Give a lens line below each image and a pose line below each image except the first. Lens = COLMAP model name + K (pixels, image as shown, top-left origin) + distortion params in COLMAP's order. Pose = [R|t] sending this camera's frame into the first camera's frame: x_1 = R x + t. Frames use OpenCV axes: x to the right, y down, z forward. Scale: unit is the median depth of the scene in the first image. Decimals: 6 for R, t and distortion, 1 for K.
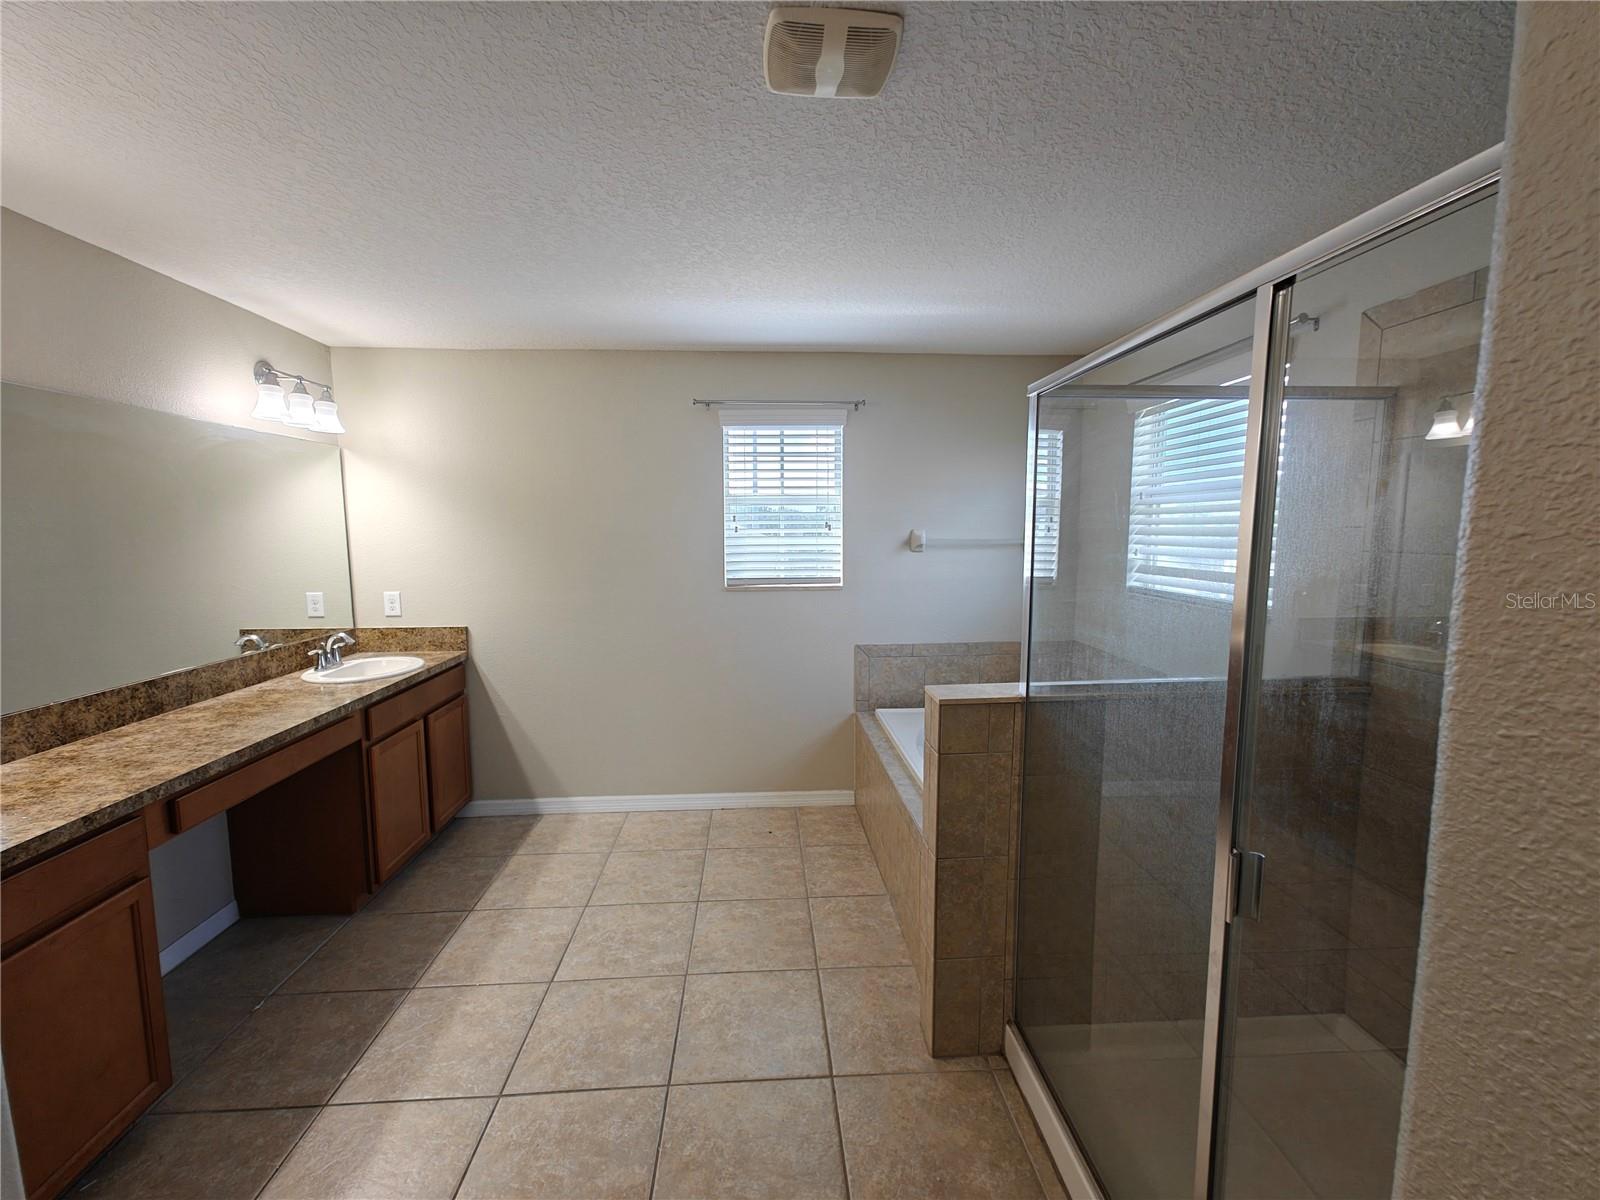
lens RADIAL K [[671.6, 0, 797.5], [0, 671.6, 601.5], [0, 0, 1]] dist [0.001294, -0.000619]
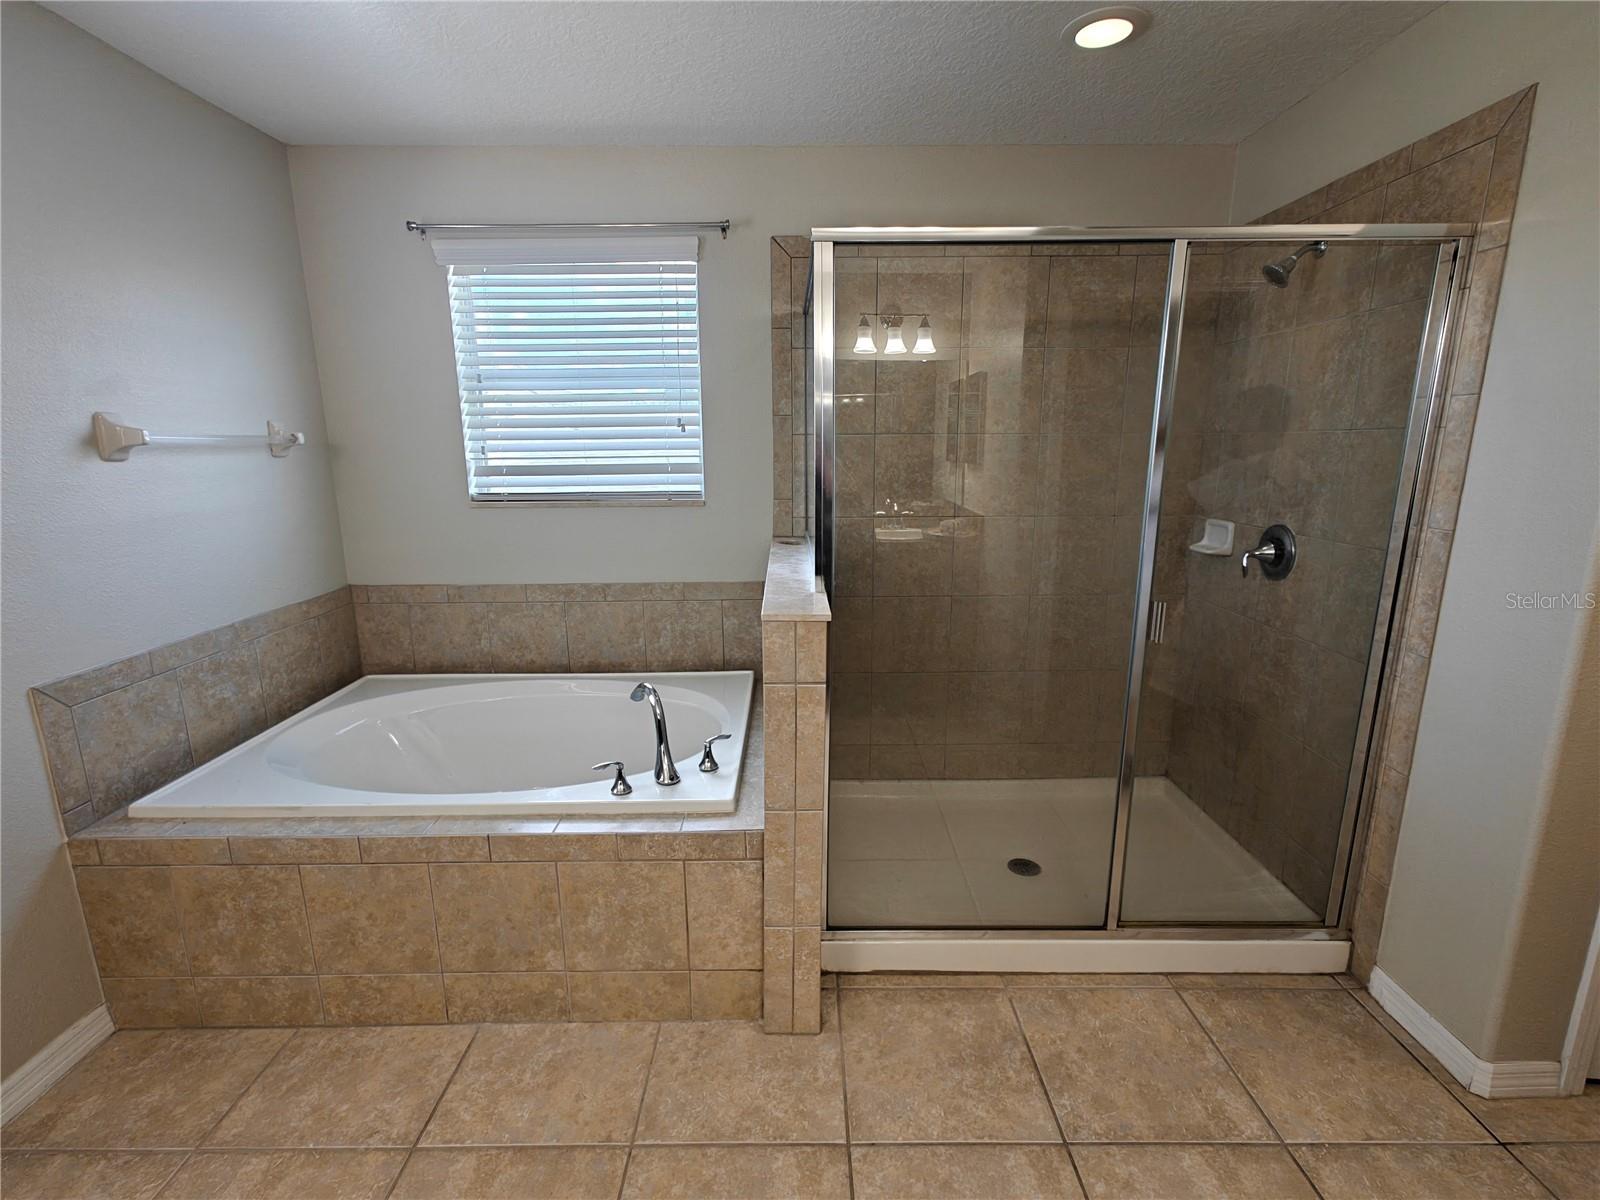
lens RADIAL K [[740.5, 0, 800.0], [0, 740.5, 600.0], [0, 0, 1]] dist [-0.004235, -0.000873]
pose [[0.047278, -0.201564, 0.978334, -0.380482], [0.119544, 0.973531, 0.194797, -0.024706], [-0.991703, 0.107744, 0.070122, 0.567759]]
